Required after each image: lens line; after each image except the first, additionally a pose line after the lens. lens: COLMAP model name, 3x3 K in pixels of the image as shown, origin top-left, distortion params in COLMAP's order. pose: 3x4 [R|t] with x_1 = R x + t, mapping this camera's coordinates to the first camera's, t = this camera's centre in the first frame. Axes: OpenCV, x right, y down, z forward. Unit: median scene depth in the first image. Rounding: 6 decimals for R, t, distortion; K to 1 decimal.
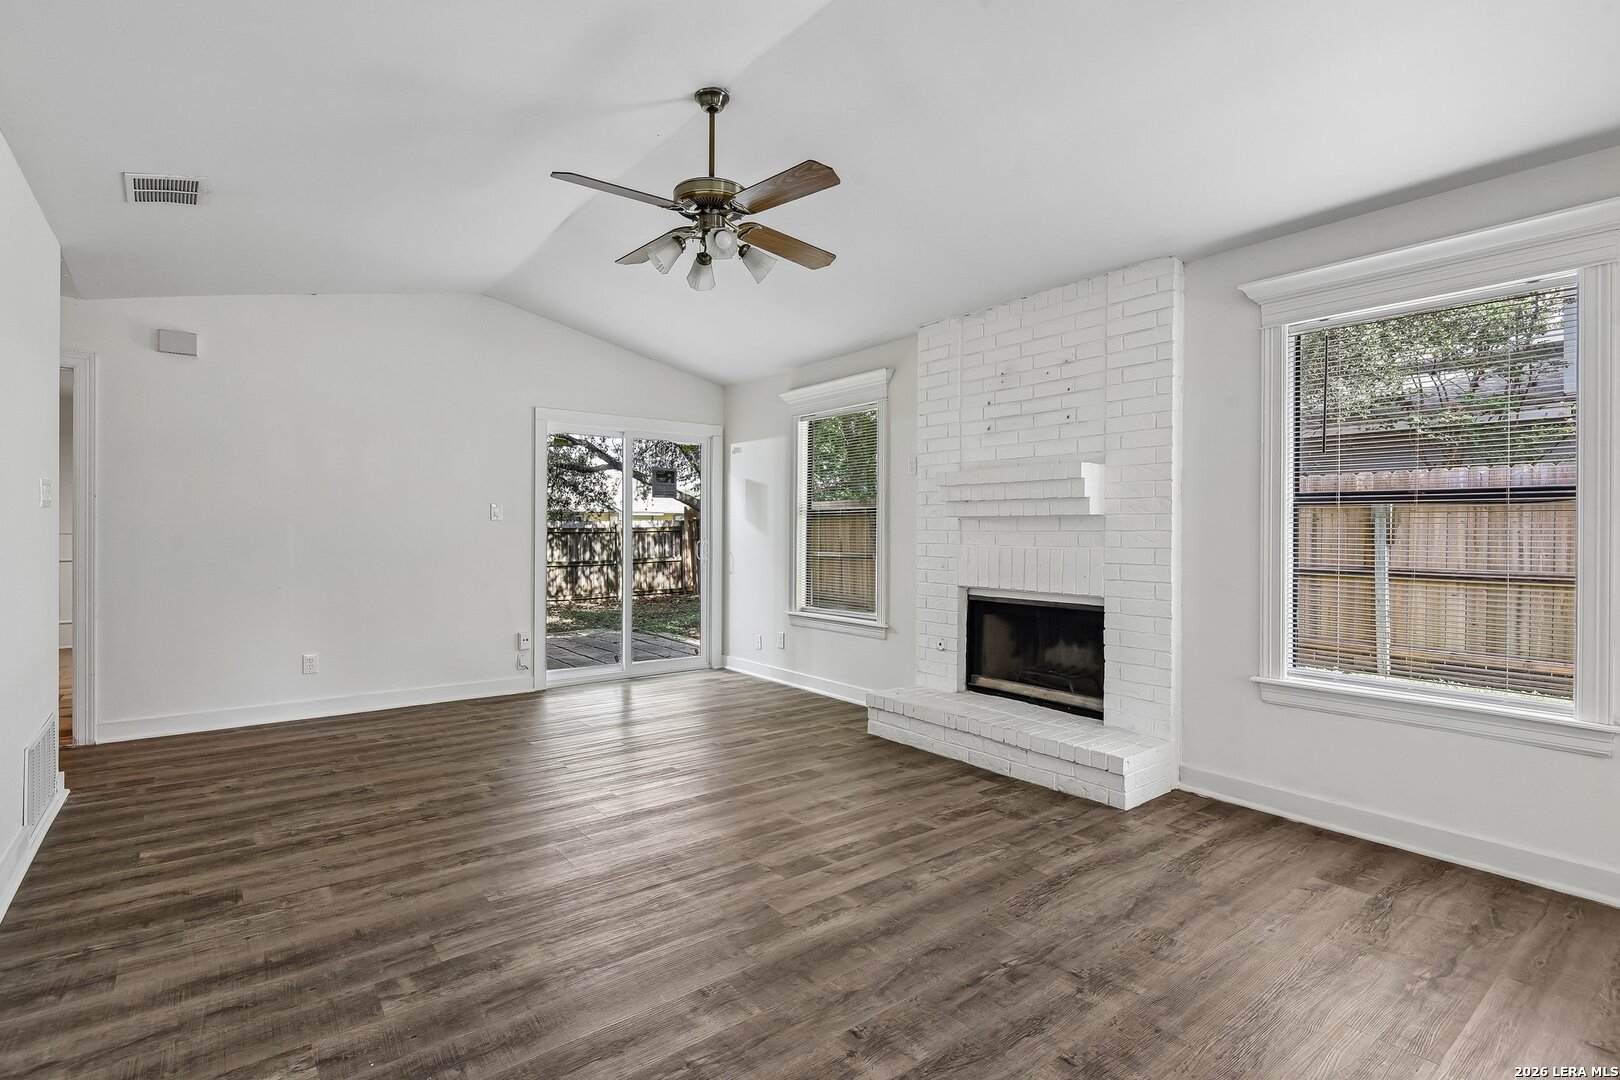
lens RADIAL K [[774.9, 0, 810.0], [0, 774.9, 540.0], [0, 0, 1]] dist [-0.000358, -0.000654]
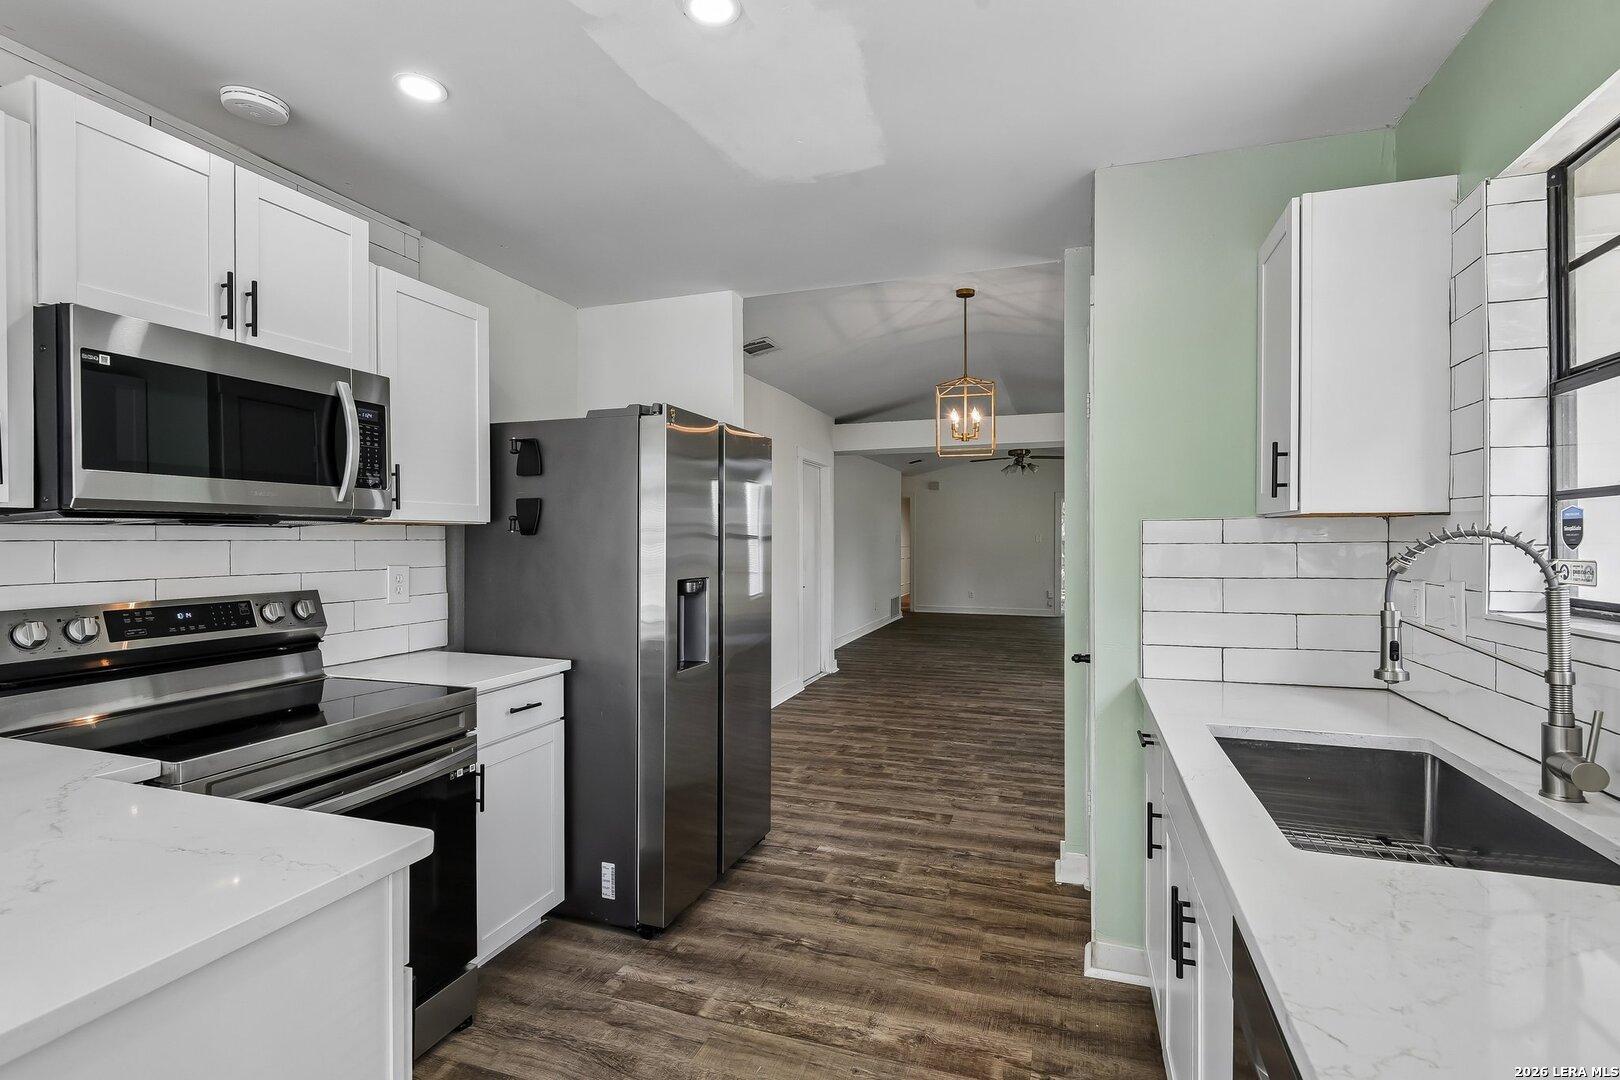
lens RADIAL K [[759.9, 0, 802.5], [0, 759.9, 544.3], [0, 0, 1]] dist [0.010610, -0.010333]
pose [[0.538998, 0.000671, -0.842307, 2.218868], [-0.006719, 0.999971, -0.003503, -0.012834], [0.842280, 0.007548, 0.538987, -1.641819]]
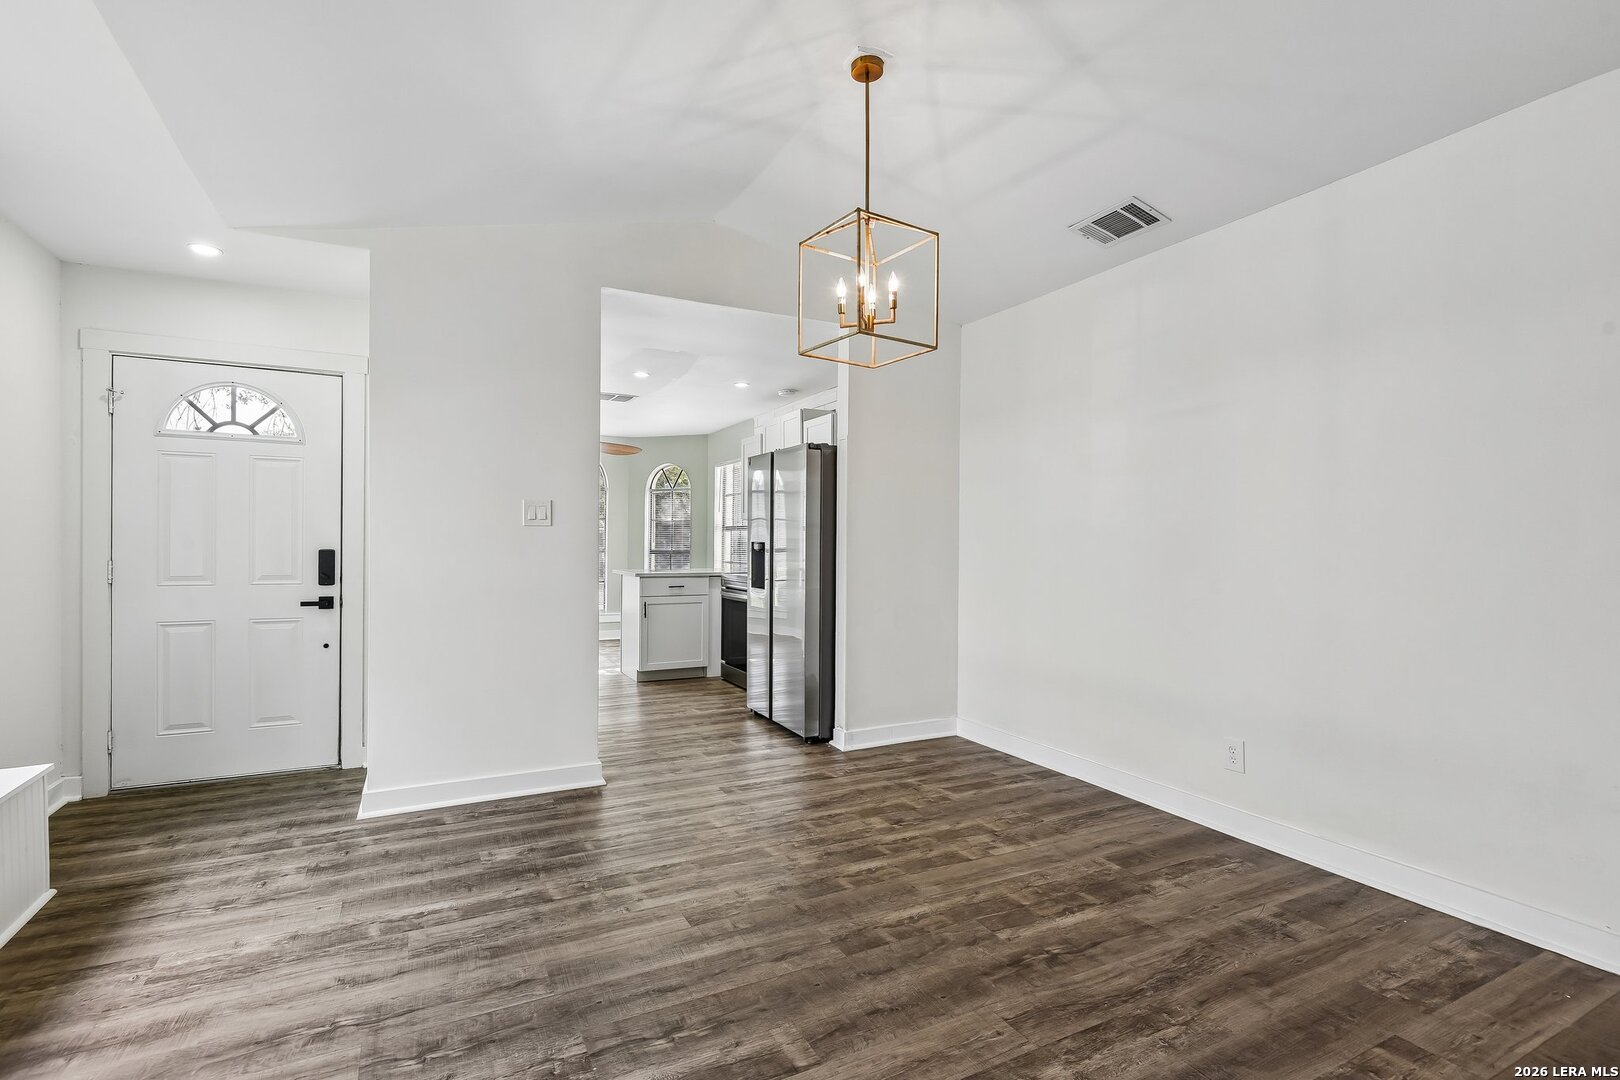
lens RADIAL K [[759.9, 0, 802.5], [0, 759.9, 544.3], [0, 0, 1]] dist [0.010610, -0.010333]
pose [[-0.981427, -0.010840, 0.191530, 0.973292], [-0.007661, 0.999821, 0.017326, 0.000033], [-0.191683, 0.015537, -0.981334, 0.381056]]
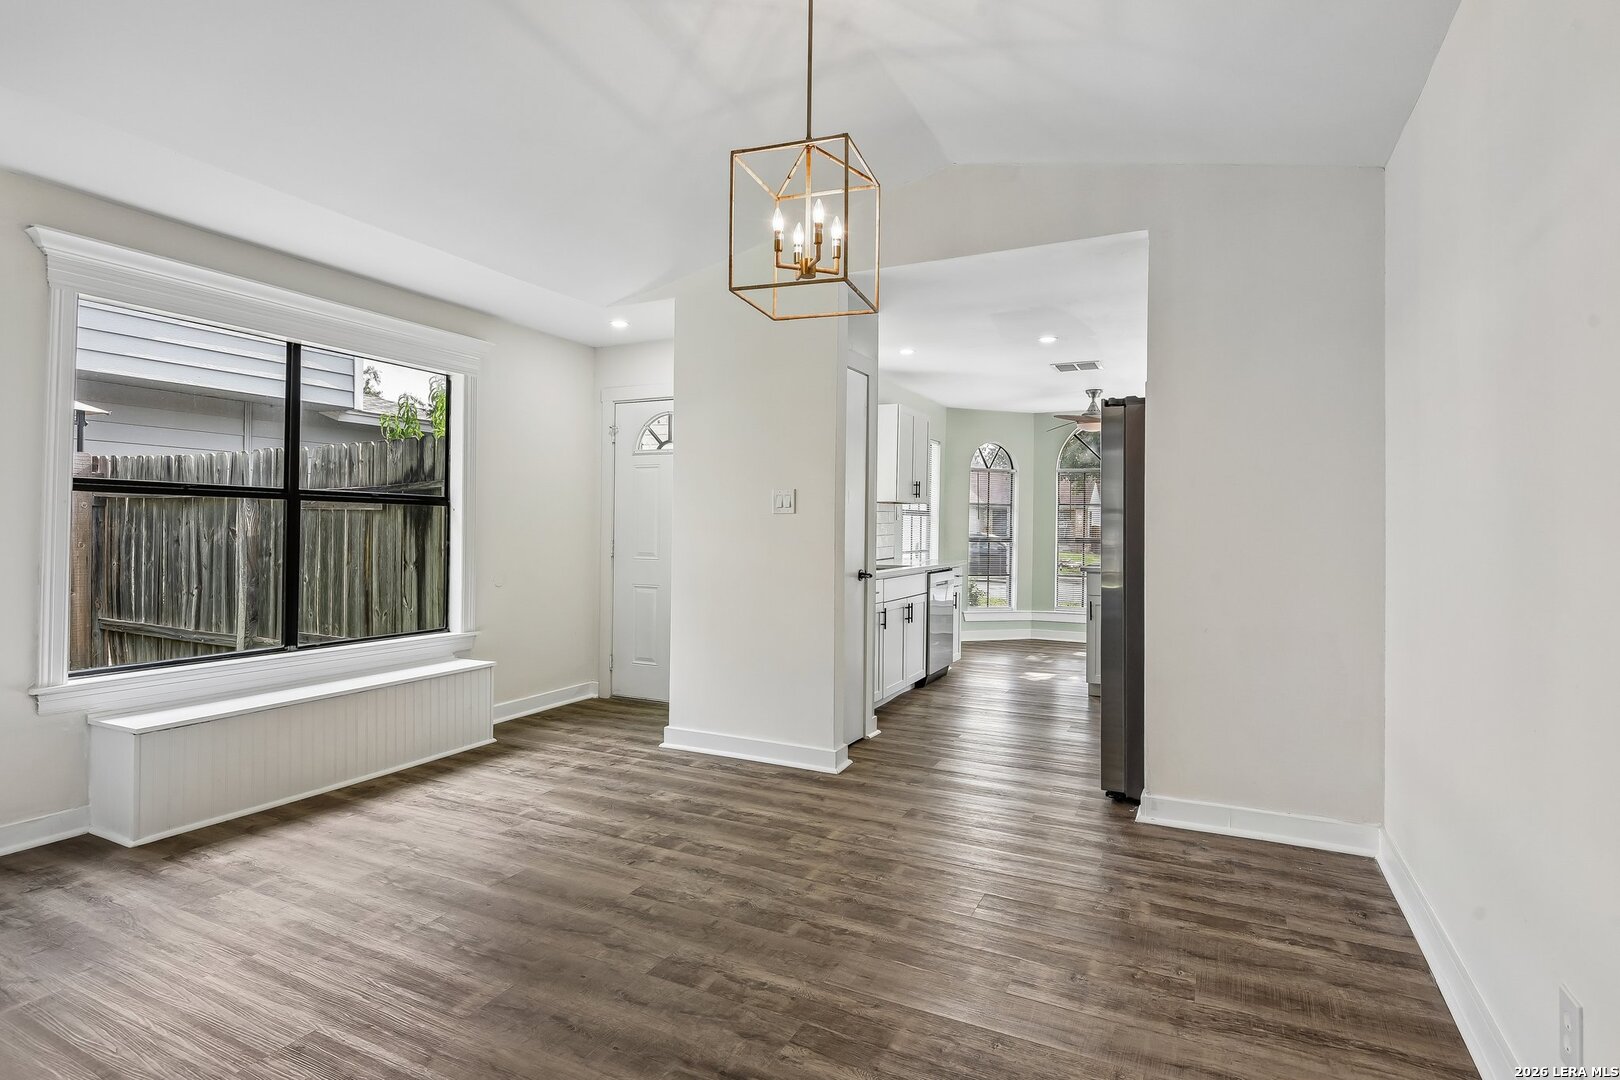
lens RADIAL K [[820.8, 0, 800.7], [0, 820.8, 518.4], [0, 0, 1]] dist [0.014241, -0.013833]
pose [[-0.426191, 0.001406, 0.904632, 0.340594], [0.001575, 0.999998, -0.000812, 0.004144], [-0.904632, 0.001079, -0.426192, -0.157143]]
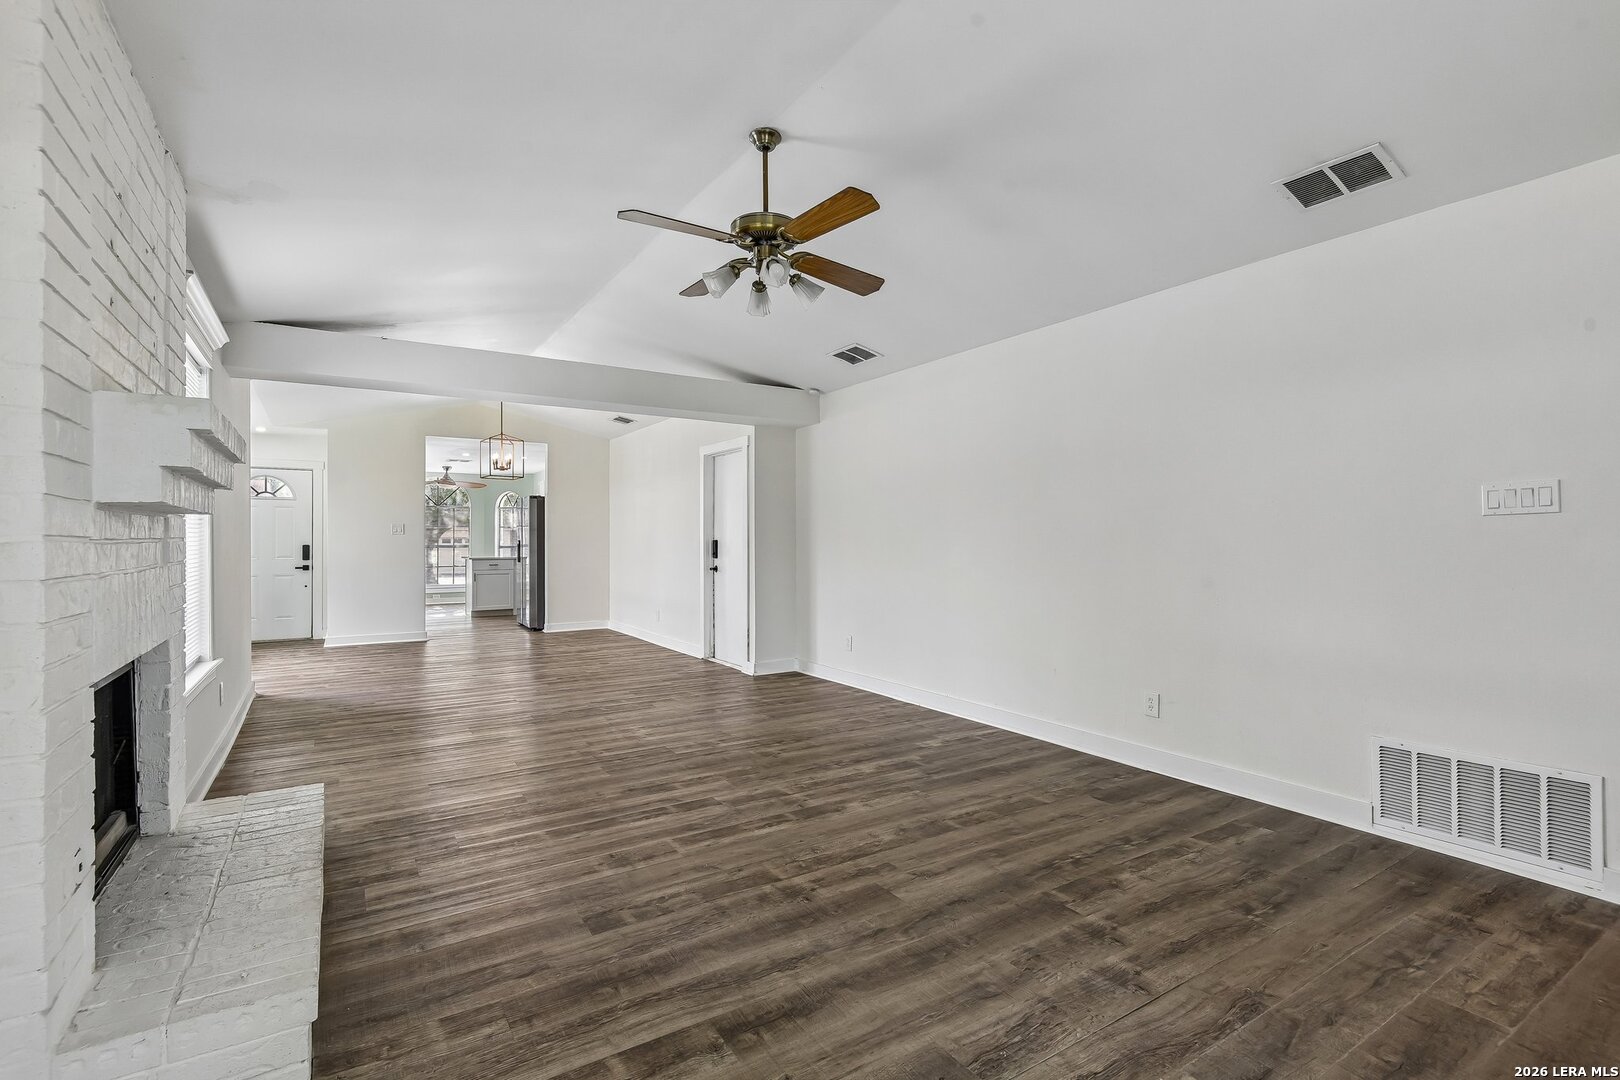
lens RADIAL K [[755.3, 0, 809.1], [0, 755.3, 535.9], [0, 0, 1]] dist [0.004826, -0.000178]
pose [[-0.994624, -0.001195, 0.103542, -0.302525], [-0.000194, 0.999953, 0.009680, -0.027972], [-0.103548, 0.009608, -0.994578, 2.073370]]
